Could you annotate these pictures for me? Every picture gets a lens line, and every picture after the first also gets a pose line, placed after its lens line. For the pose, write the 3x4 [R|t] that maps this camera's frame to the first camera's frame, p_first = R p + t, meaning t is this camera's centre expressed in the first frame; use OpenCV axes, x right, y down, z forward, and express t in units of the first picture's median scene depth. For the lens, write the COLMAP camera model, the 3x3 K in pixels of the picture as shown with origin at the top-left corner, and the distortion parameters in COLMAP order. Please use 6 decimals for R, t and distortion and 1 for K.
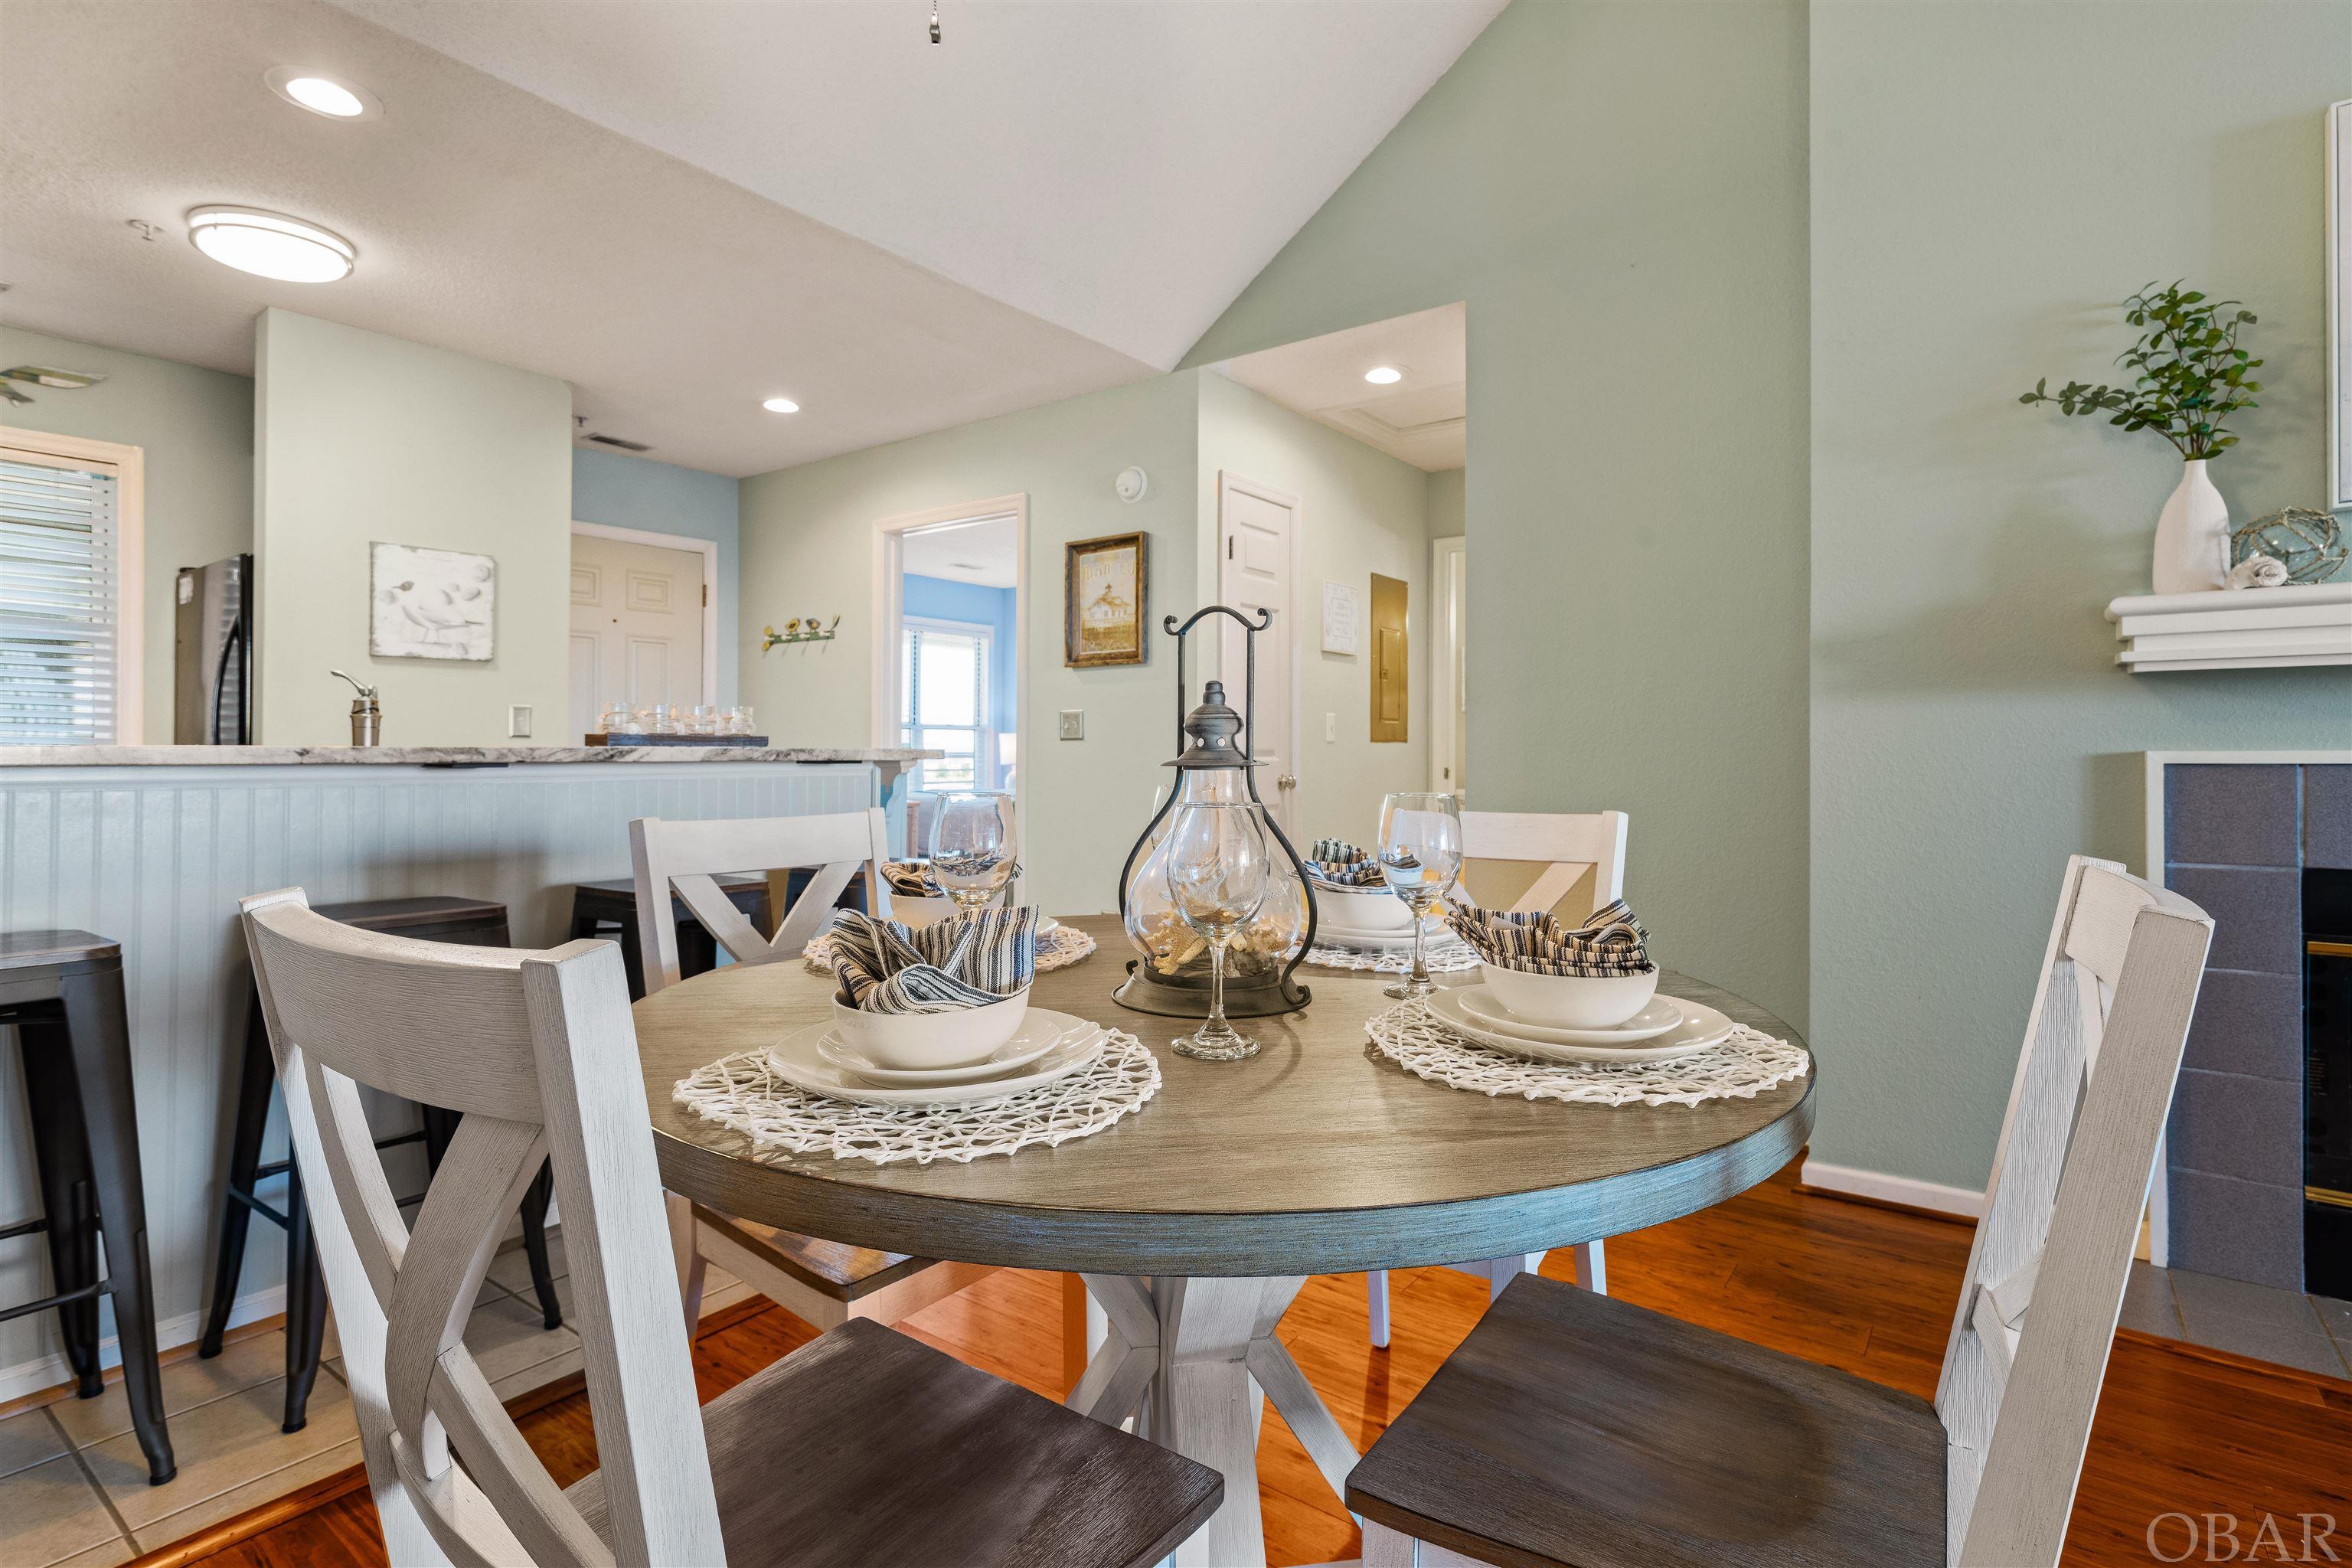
lens RADIAL K [[1129.2, 0, 1178.2], [0, 1129.2, 743.3], [0, 0, 1]] dist [-0.001016, 0.000310]
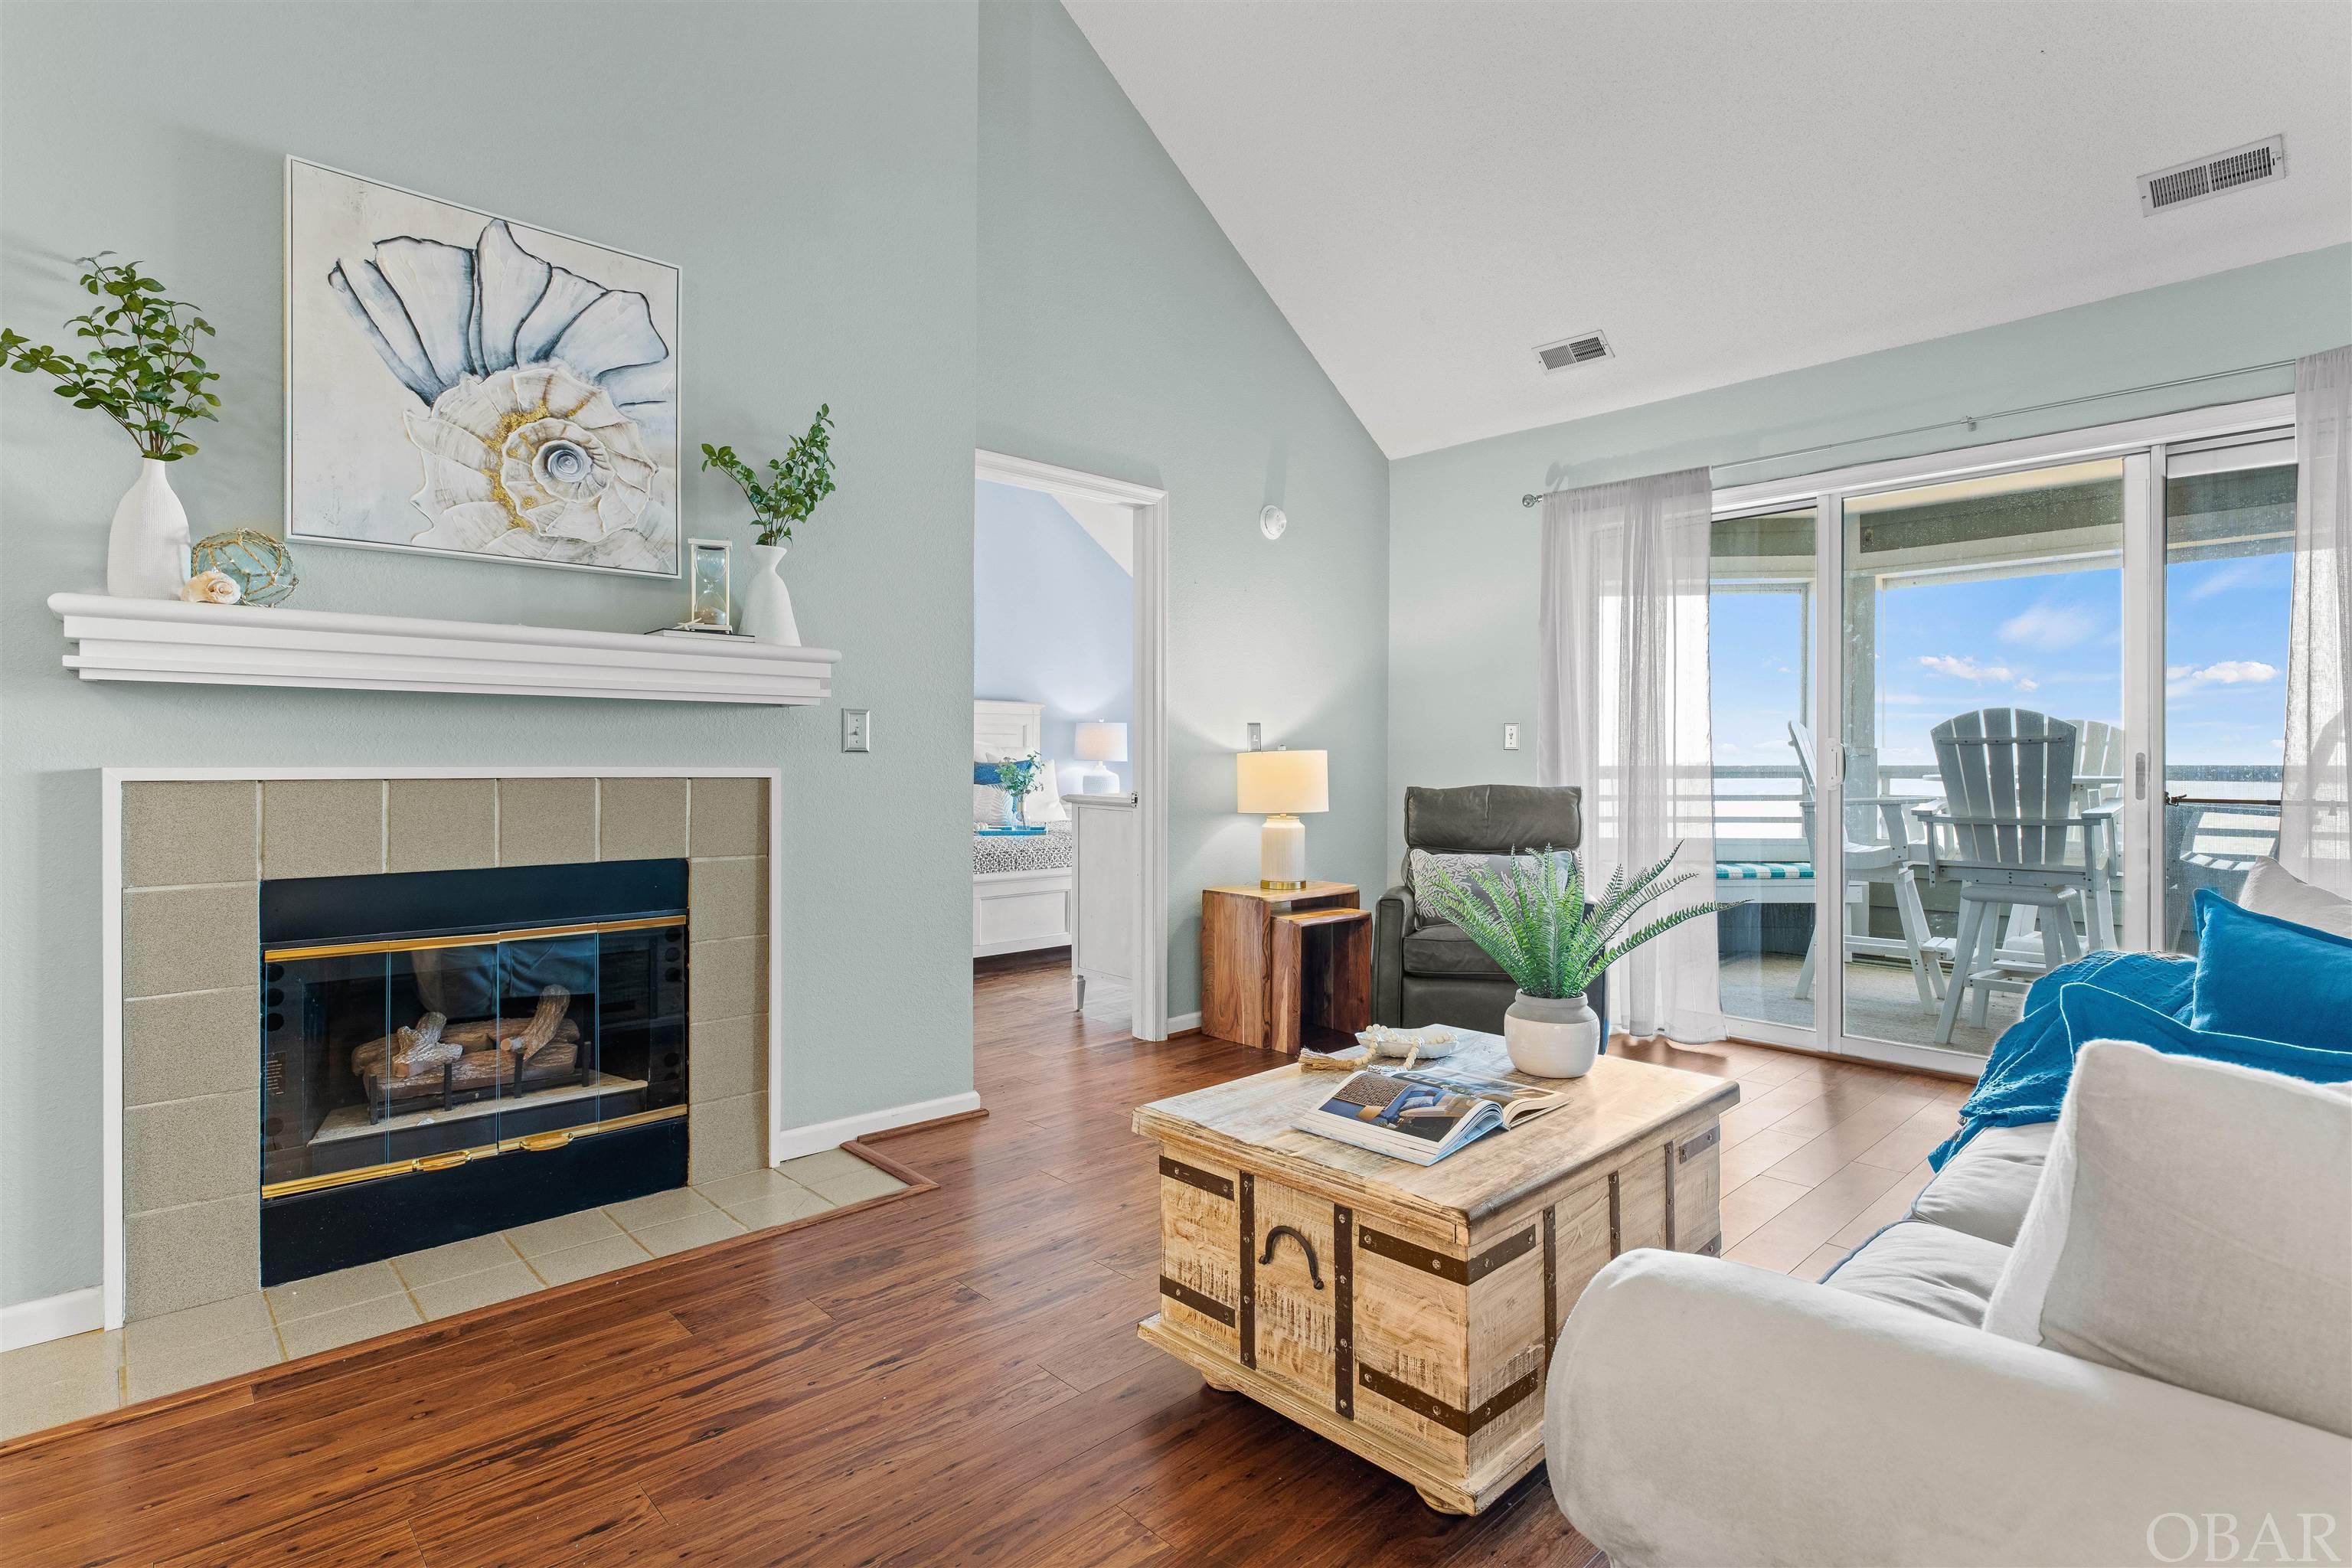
lens RADIAL K [[1146.4, 0, 1171.8], [0, 1146.4, 771.0], [0, 0, 1]] dist [-0.001111, 0.000064]
pose [[0.175475, -0.004379, 0.984474, 0.105908], [-0.006447, 0.999964, 0.005597, -0.001347], [-0.984463, -0.007330, 0.175440, -0.005962]]
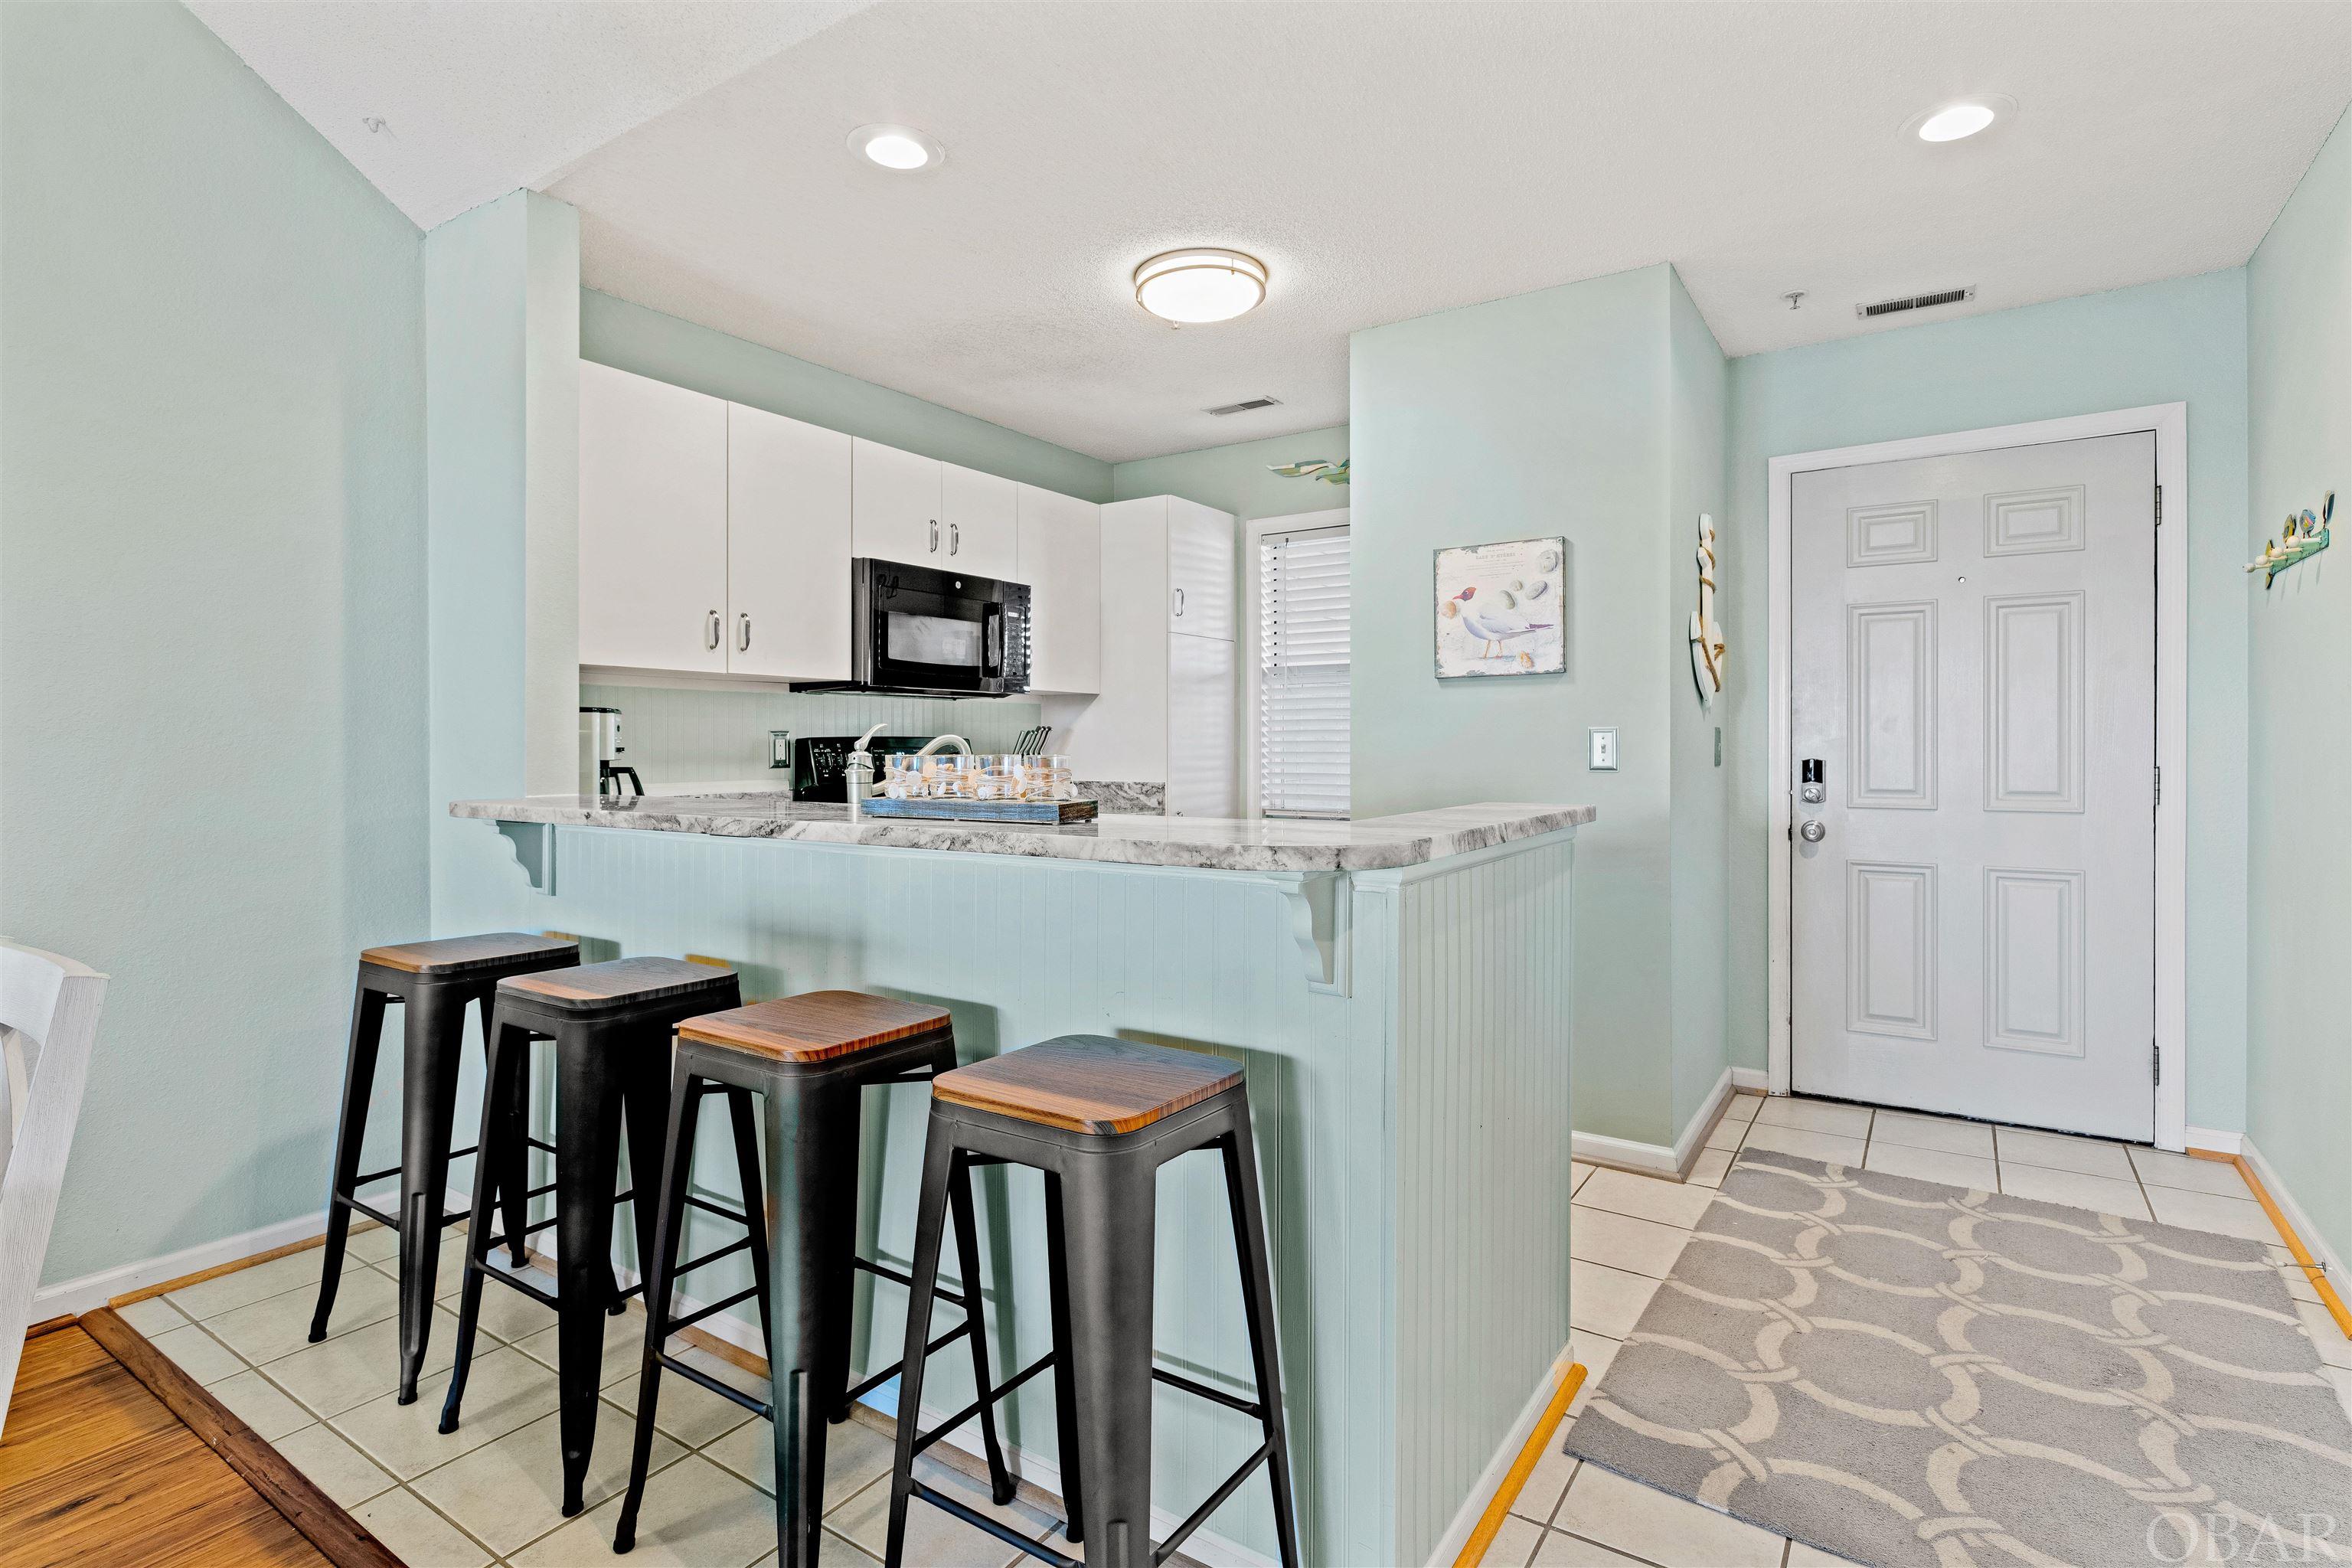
lens RADIAL K [[1147.6, 0, 1182.5], [0, 1147.6, 751.4], [0, 0, 1]] dist [0.001166, -0.000643]
pose [[0.048616, 0.002634, -0.998814, 0.298147], [0.009314, 0.999952, 0.003091, -0.042893], [0.998774, -0.009453, 0.048589, 1.281074]]
